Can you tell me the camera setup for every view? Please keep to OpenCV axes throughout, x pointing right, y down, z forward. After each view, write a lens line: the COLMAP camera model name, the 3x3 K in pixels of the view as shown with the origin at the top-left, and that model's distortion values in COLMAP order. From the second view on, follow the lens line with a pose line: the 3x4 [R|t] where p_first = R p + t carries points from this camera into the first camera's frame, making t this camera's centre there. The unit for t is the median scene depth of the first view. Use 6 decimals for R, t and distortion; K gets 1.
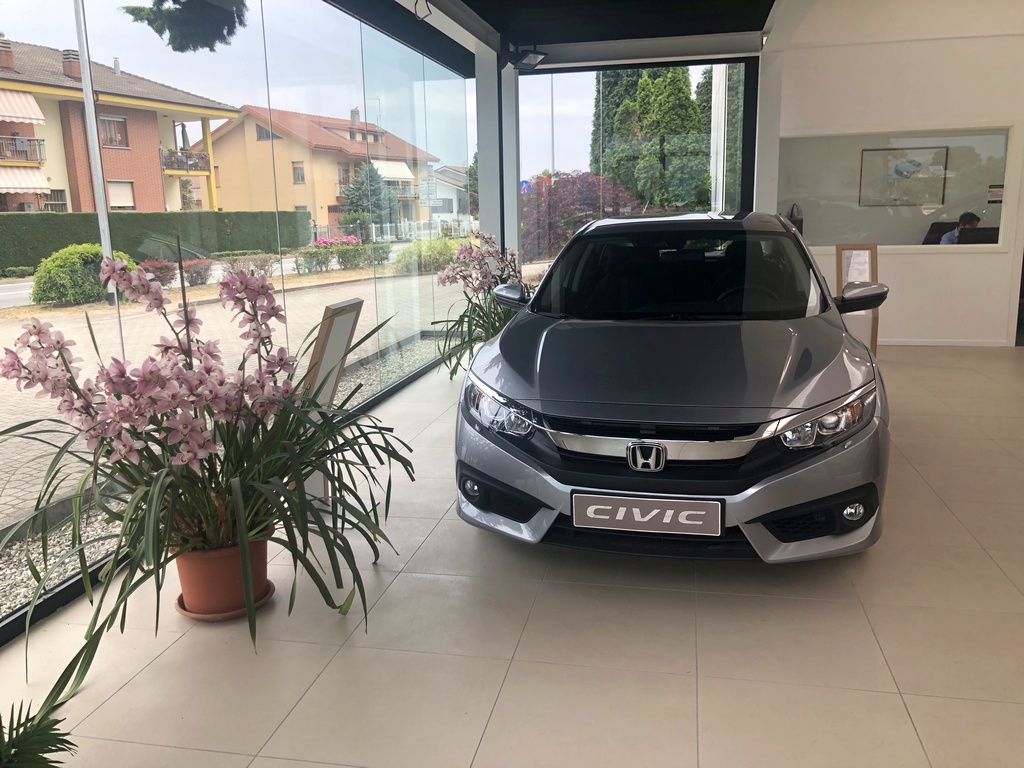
lens RADIAL K [[842.5, 0, 513.1], [0, 842.5, 383.8], [0, 0, 1]] dist [0.002329, 0.028533]
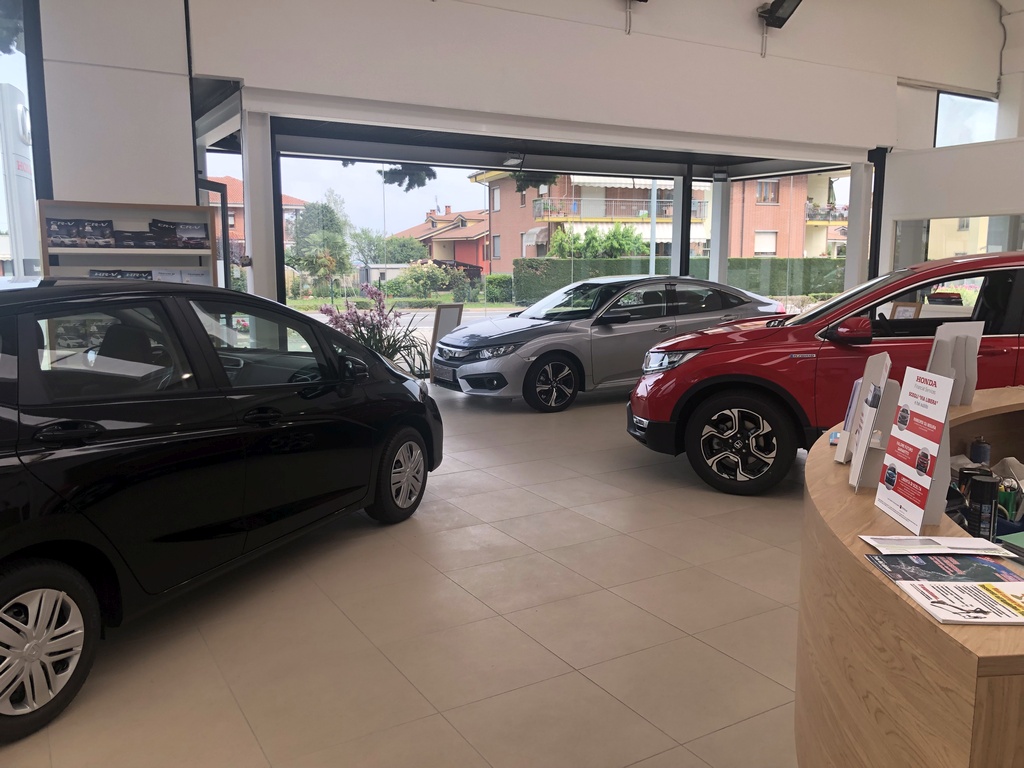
lens RADIAL K [[842.5, 0, 513.5], [0, 842.5, 381.5], [0, 0, 1]] dist [0.002329, 0.028533]
pose [[0.668138, 0.130519, -0.732500, 0.200431], [-0.167330, 0.985633, 0.022996, 0.002970], [0.724978, 0.107204, 0.680378, -0.054104]]
